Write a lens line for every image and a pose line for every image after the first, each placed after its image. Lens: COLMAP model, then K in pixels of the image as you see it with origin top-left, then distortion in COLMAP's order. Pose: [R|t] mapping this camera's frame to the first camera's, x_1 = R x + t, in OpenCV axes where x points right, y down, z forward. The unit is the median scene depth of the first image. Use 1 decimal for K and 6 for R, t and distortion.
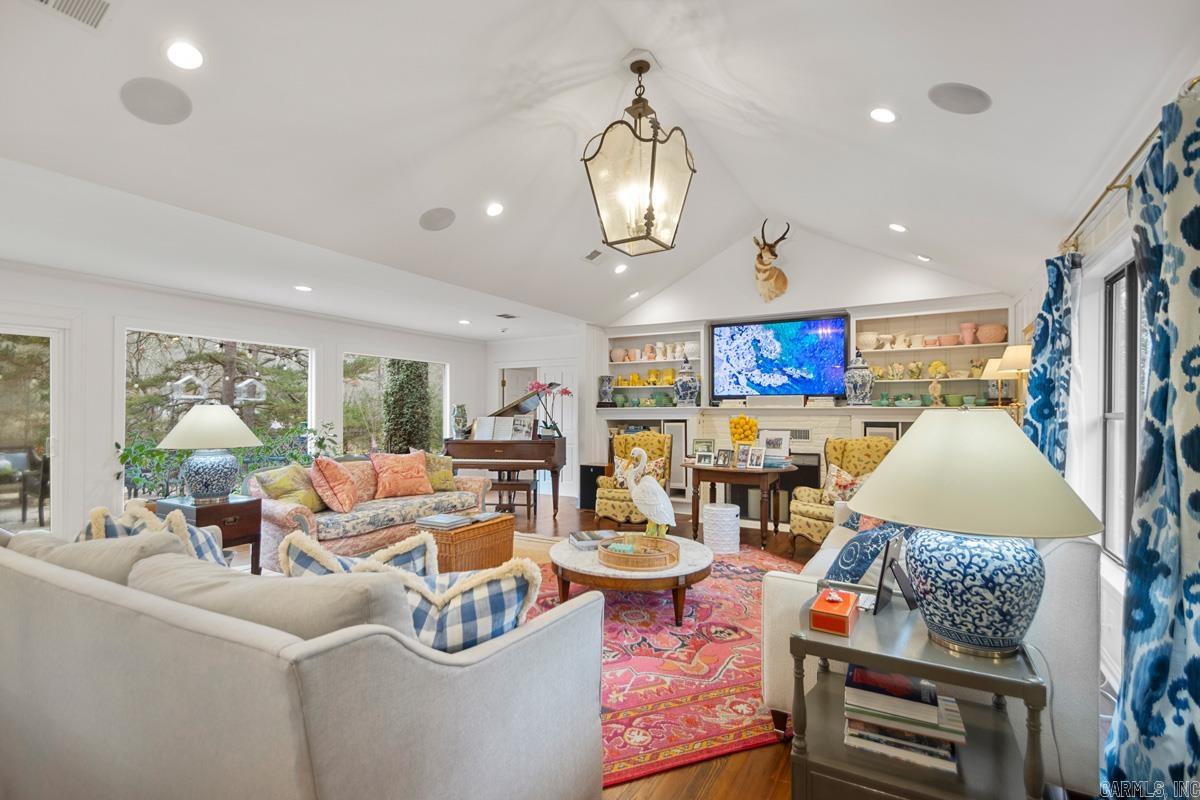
lens RADIAL K [[564.1, 0, 608.4], [0, 564.1, 404.8], [0, 0, 1]] dist [0.037741, -0.014633]
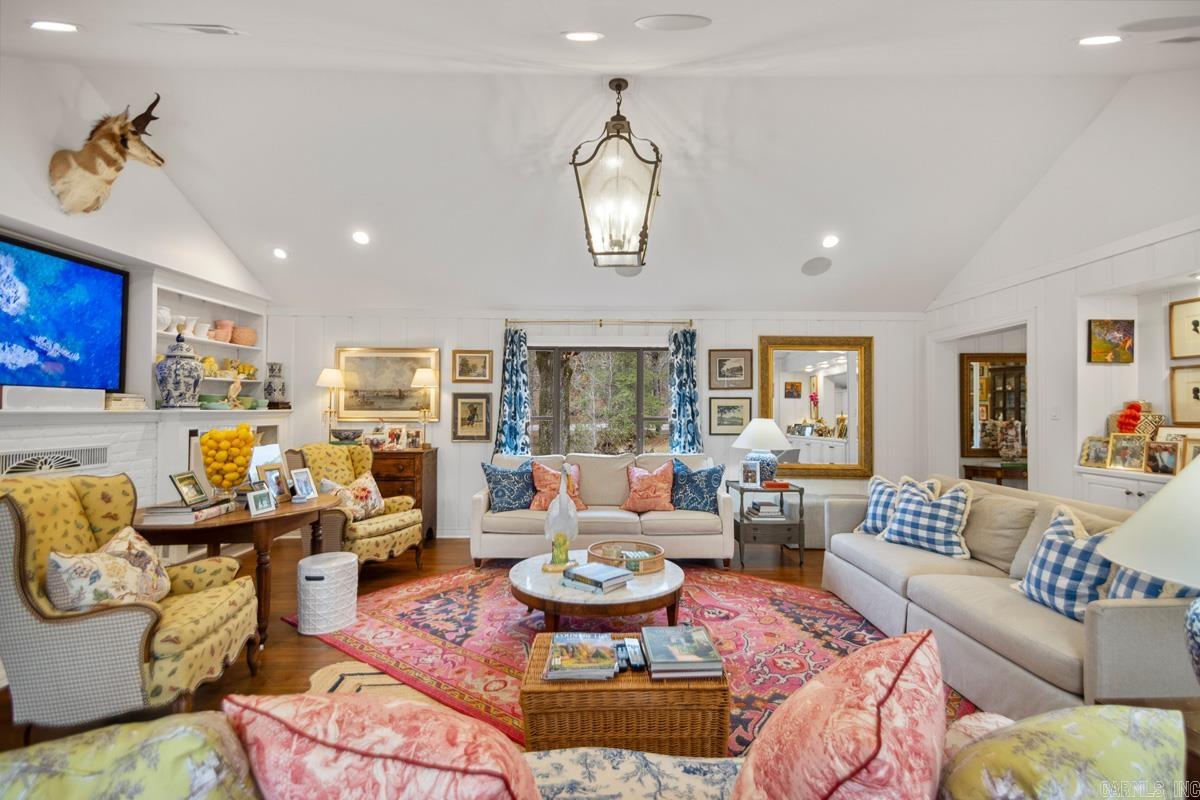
lens RADIAL K [[564.1, 0, 611.4], [0, 564.1, 402.6], [0, 0, 1]] dist [0.037741, -0.014633]
pose [[-0.506252, 0.001974, 0.862383, -0.438280], [-0.016884, 0.999783, -0.012200, -0.005142], [-0.862220, -0.020736, -0.506109, 0.821423]]
